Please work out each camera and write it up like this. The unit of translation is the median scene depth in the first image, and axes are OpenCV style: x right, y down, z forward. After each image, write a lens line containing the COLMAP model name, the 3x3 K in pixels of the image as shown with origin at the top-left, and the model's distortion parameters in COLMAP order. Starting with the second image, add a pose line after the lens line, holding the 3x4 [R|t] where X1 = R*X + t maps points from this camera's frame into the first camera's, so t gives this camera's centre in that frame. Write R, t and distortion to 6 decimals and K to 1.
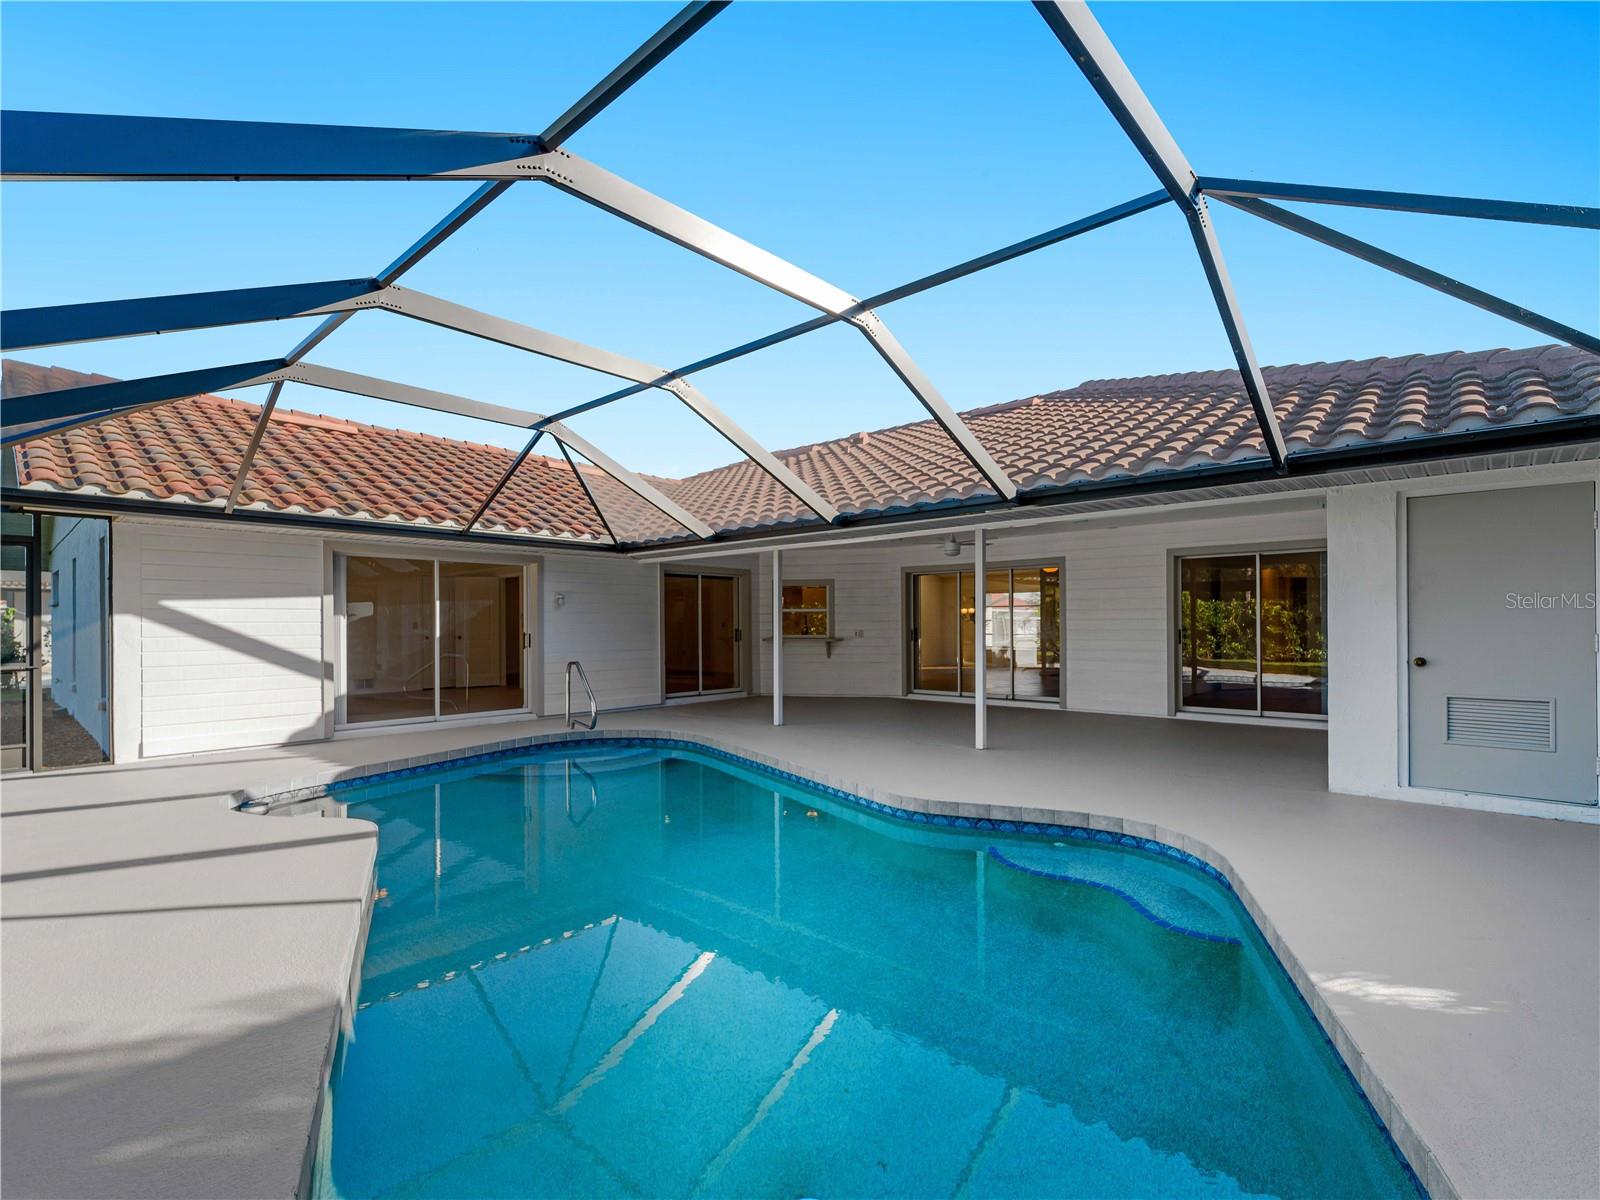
lens RADIAL K [[753.2, 0, 809.0], [0, 753.2, 619.5], [0, 0, 1]] dist [0.018065, 0.000319]
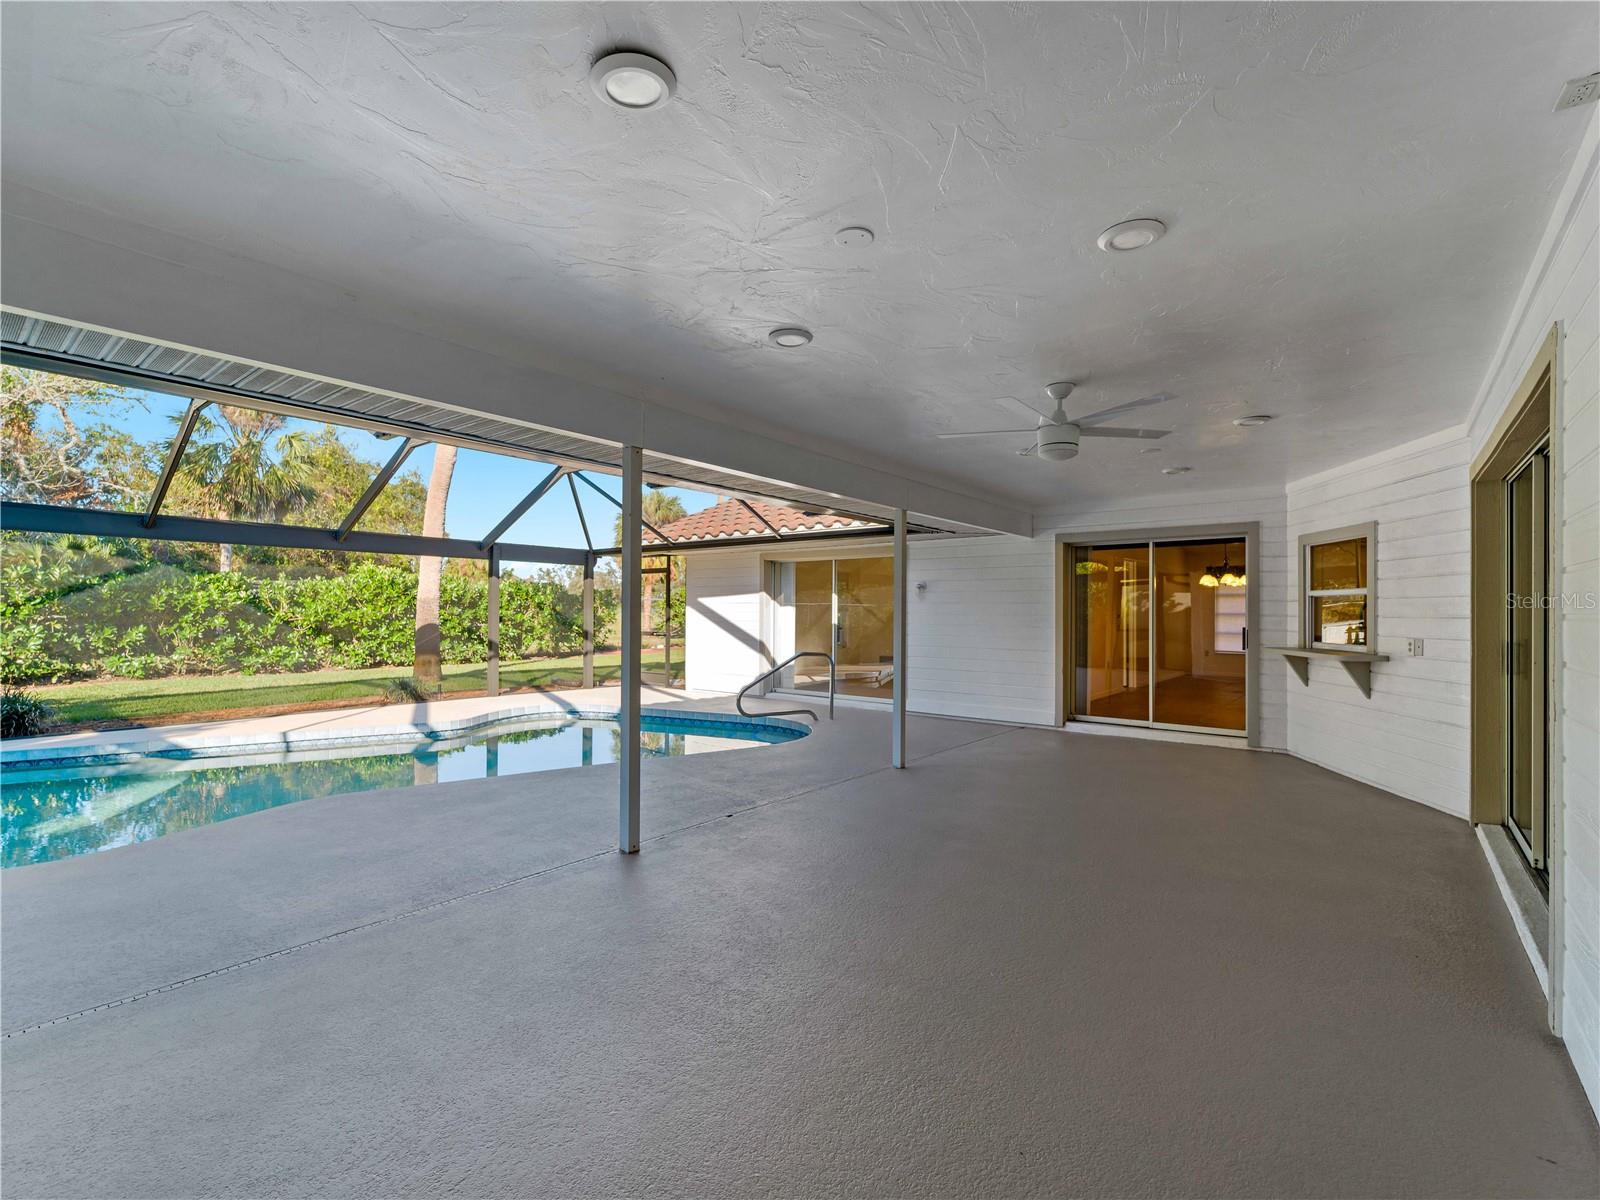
lens RADIAL K [[719.5, 0, 792.6], [0, 719.5, 627.5], [0, 0, 1]] dist [0.000498, -0.000003]
pose [[0.048619, 0.023910, -0.998531, 0.641635], [-0.005301, 0.999706, 0.023680, 0.000861], [0.998803, 0.004142, 0.048731, 0.936309]]
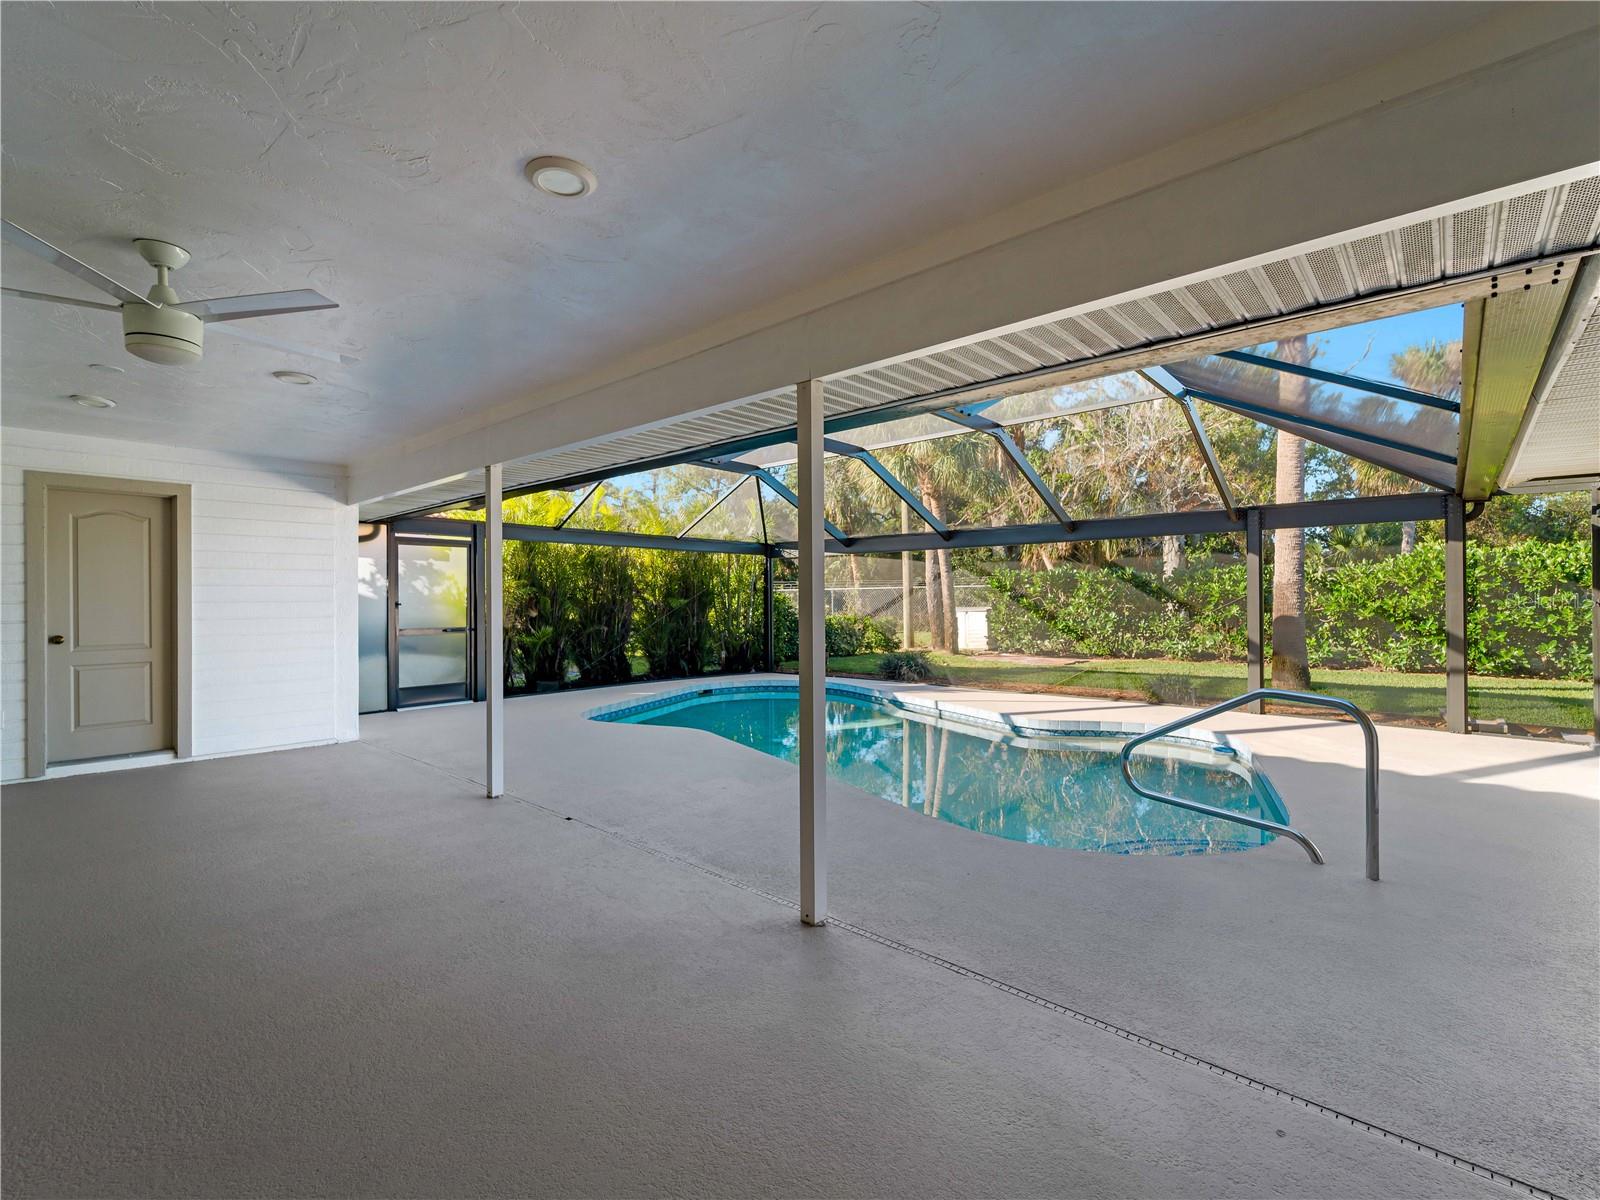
lens RADIAL K [[731.1, 0, 800.0], [0, 731.1, 600.0], [0, 0, 1]] dist [0.000719, -0.000460]
pose [[-0.999979, 0.006224, -0.001621, -0.044666], [0.006221, 0.999979, 0.001803, 0.003252], [0.001632, 0.001793, -0.999997, 1.413872]]
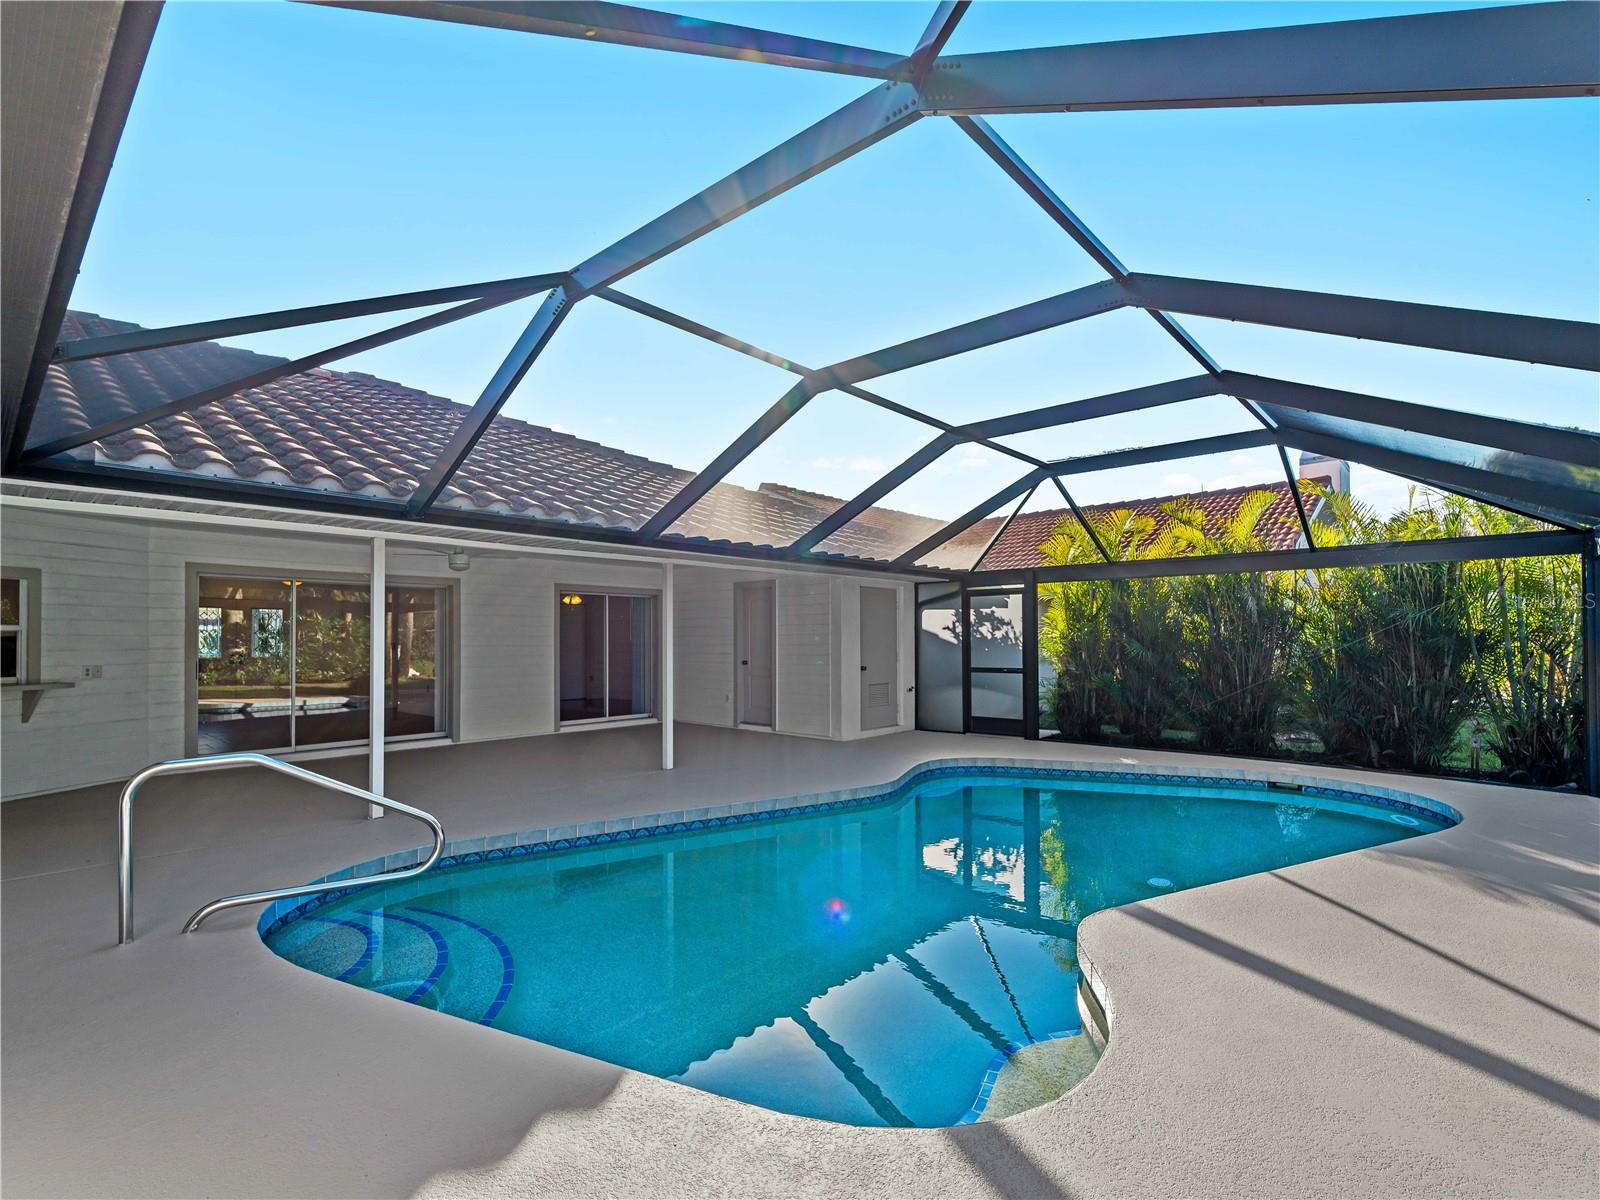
lens RADIAL K [[719.5, 0, 792.6], [0, 719.5, 627.5], [0, 0, 1]] dist [0.000498, -0.000003]
pose [[-0.009940, 0.022863, 0.999689, -0.691710], [0.005195, 0.999726, -0.022812, 0.001314], [-0.999937, 0.004967, -0.010056, 0.706714]]
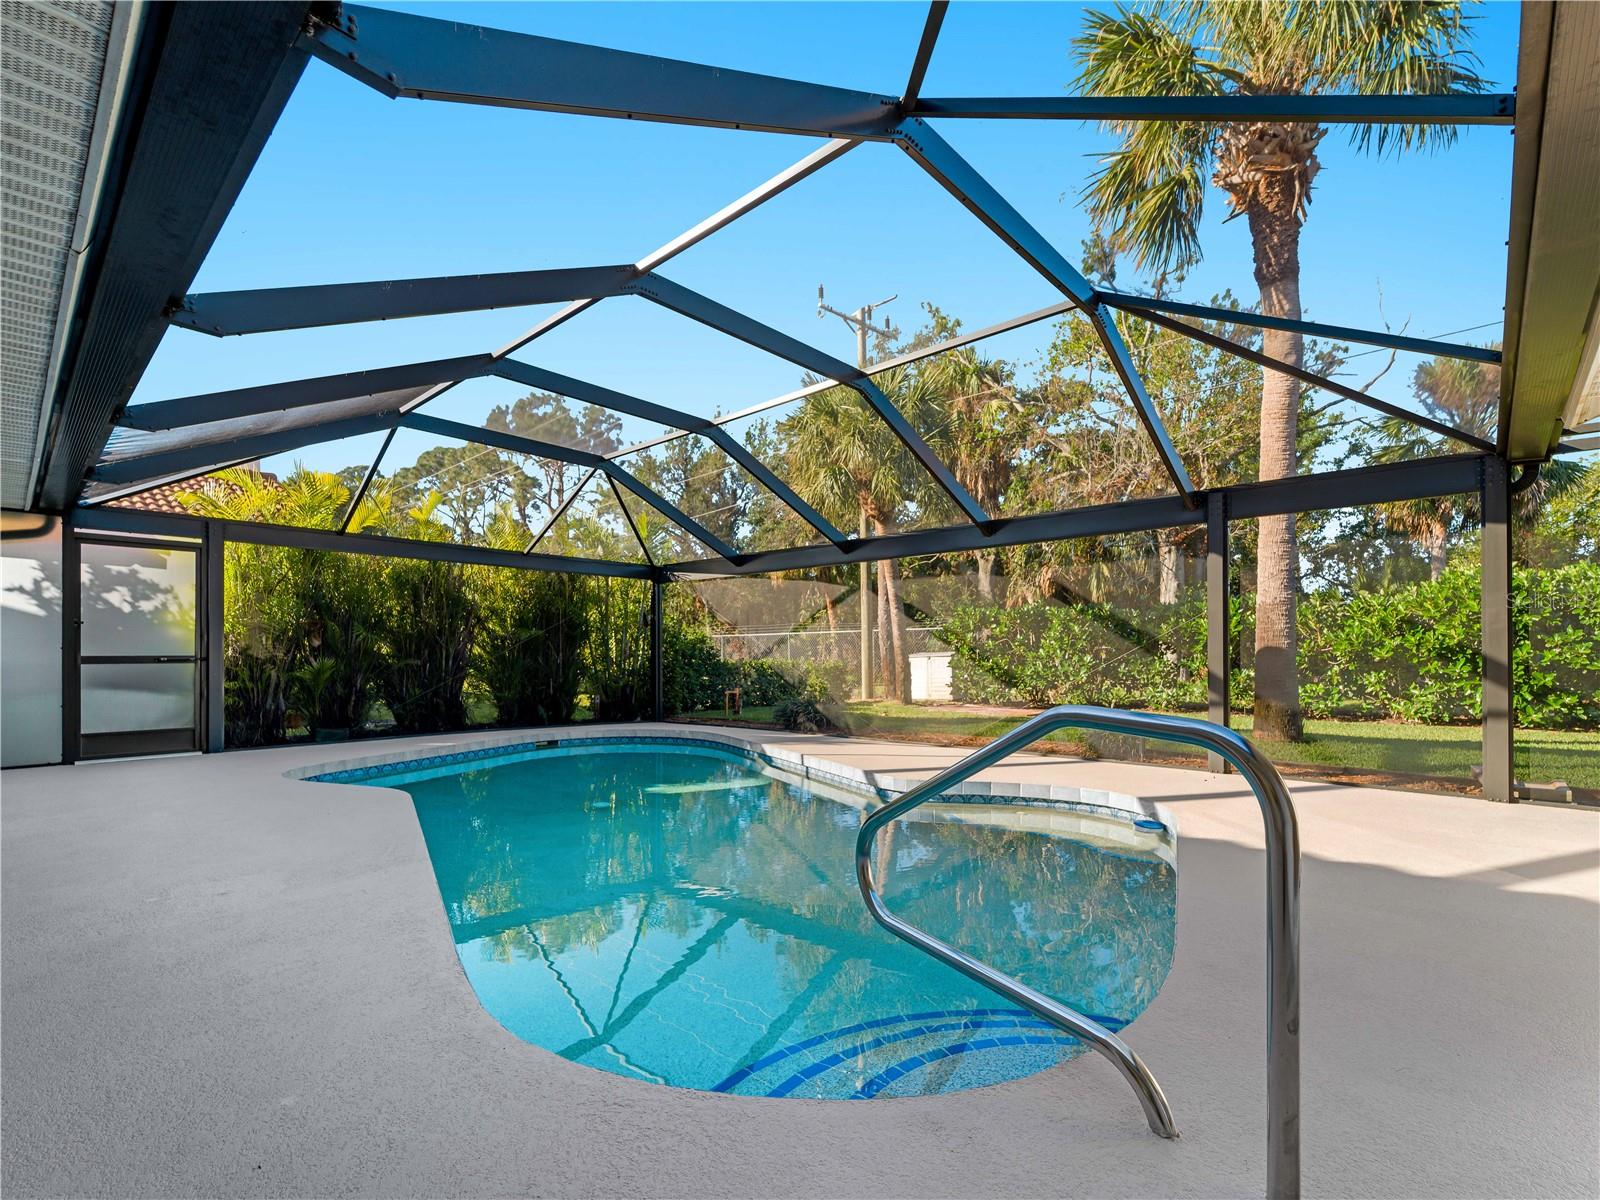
lens RADIAL K [[746.6, 0, 809.6], [0, 746.6, 657.1], [0, 0, 1]] dist [-0.001185, 0.000215]
pose [[-0.999970, 0.002915, 0.007175, -0.257422], [0.002921, 0.999995, 0.000734, 0.045281], [-0.007172, 0.000755, -0.999974, 1.172465]]
